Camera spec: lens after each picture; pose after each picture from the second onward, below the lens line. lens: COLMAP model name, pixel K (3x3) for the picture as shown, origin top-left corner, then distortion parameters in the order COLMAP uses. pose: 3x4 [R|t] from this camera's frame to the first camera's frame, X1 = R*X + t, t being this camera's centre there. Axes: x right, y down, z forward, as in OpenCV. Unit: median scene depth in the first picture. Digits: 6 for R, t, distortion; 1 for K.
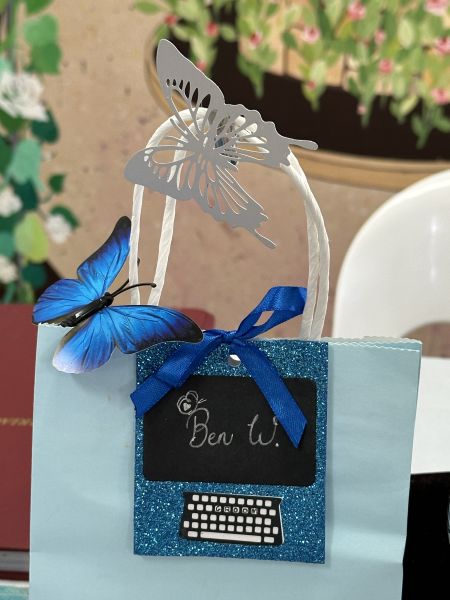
lens RADIAL K [[1362.8, 0, 226.0], [0, 1362.8, 301.6], [0, 0, 1]] dist [0.039293, 0.000000]
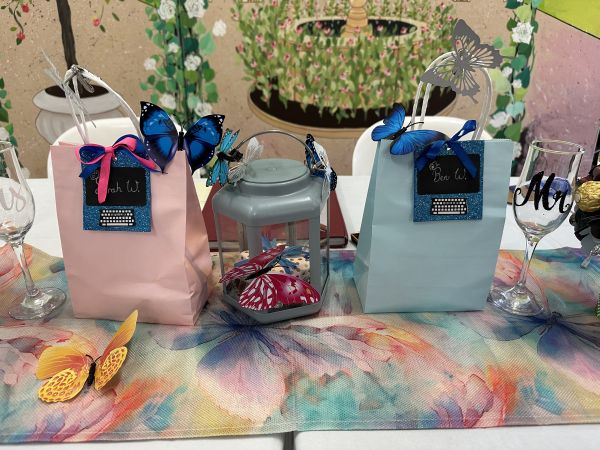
lens RADIAL K [[416.7, 0, 300.9], [0, 416.7, 227.0], [0, 0, 1]] dist [0.017759, -0.023903]
pose [[0.983348, -0.070134, 0.167656, -0.121193], [0.054826, 0.994037, 0.094254, 0.028014], [-0.173267, -0.083493, 0.981330, 0.054178]]
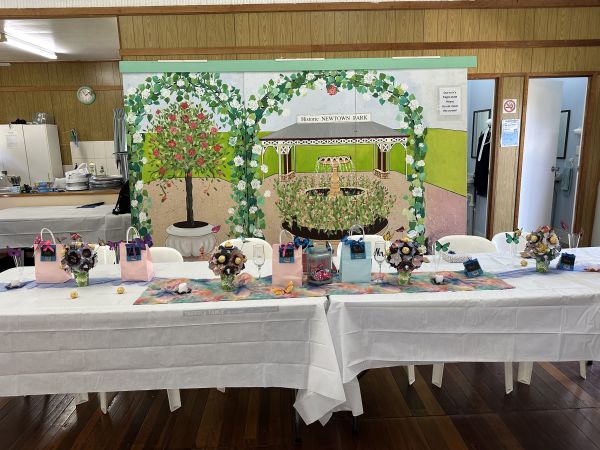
lens RADIAL K [[416.7, 0, 296.5], [0, 416.7, 224.3], [0, 0, 1]] dist [0.017759, -0.023903]
pose [[0.976610, -0.043969, 0.210474, -0.378213], [0.082003, 0.981049, -0.175553, 0.139026], [-0.198766, 0.188706, 0.961708, -0.746629]]
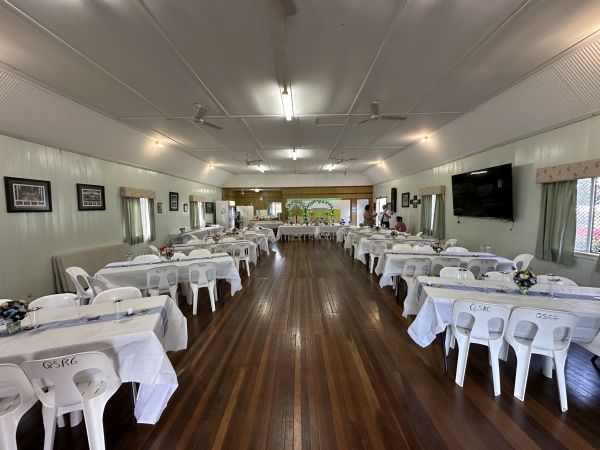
lens RADIAL K [[240.3, 0, 298.9], [0, 240.3, 225.9], [0, 0, 1]] dist [0.000059, 0.000000]
pose [[0.984311, -0.003673, 0.176401, -1.583194], [0.057082, 0.952645, -0.298678, 1.873805], [-0.166951, 0.304062, 0.937909, -5.229429]]
